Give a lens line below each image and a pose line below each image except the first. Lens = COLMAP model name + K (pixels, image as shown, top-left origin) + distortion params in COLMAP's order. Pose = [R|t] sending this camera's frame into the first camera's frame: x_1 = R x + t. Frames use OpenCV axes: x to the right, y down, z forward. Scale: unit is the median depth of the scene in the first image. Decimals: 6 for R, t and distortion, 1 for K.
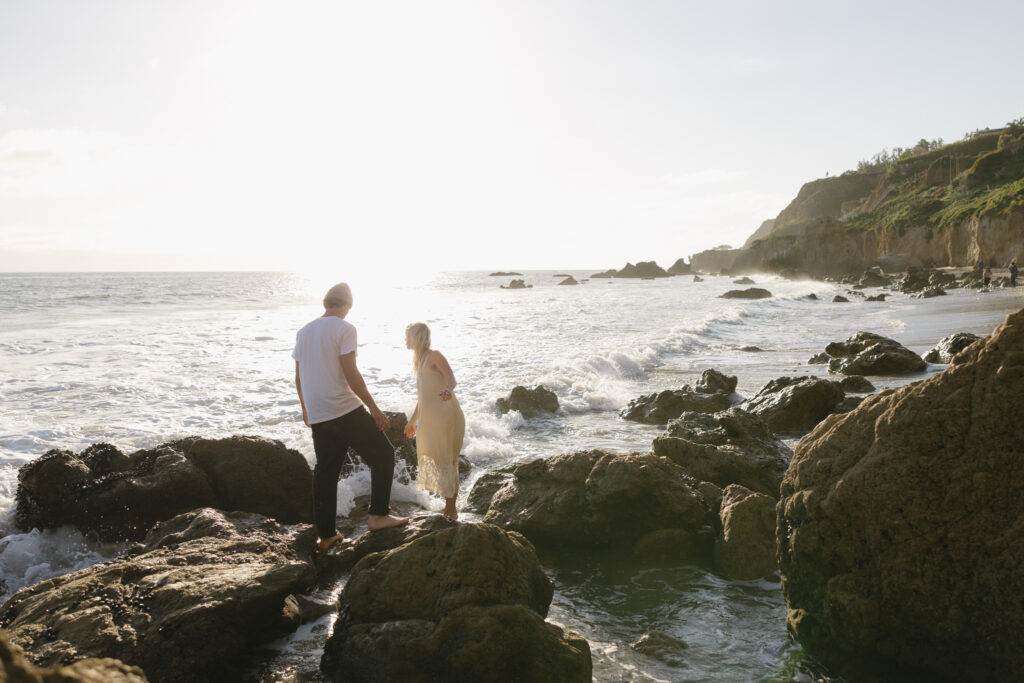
lens RADIAL K [[823.7, 0, 512.0], [0, 823.7, 341.5], [0, 0, 1]] dist [-0.004069, 0.010238]
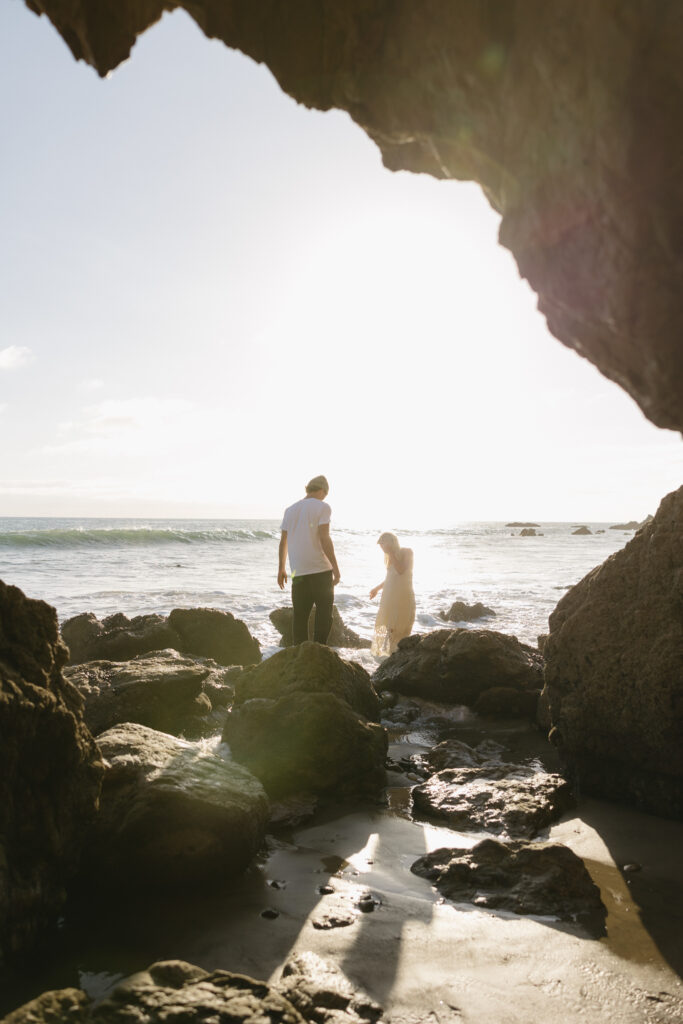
lens RADIAL K [[823.7, 0, 339.6], [0, 823.7, 523.2], [0, 0, 1]] dist [-0.004069, 0.010238]
pose [[0.965657, 0.010970, -0.259587, 0.405860], [-0.034647, 0.995622, -0.086814, 0.139936], [0.257498, 0.092827, 0.961810, -0.462981]]
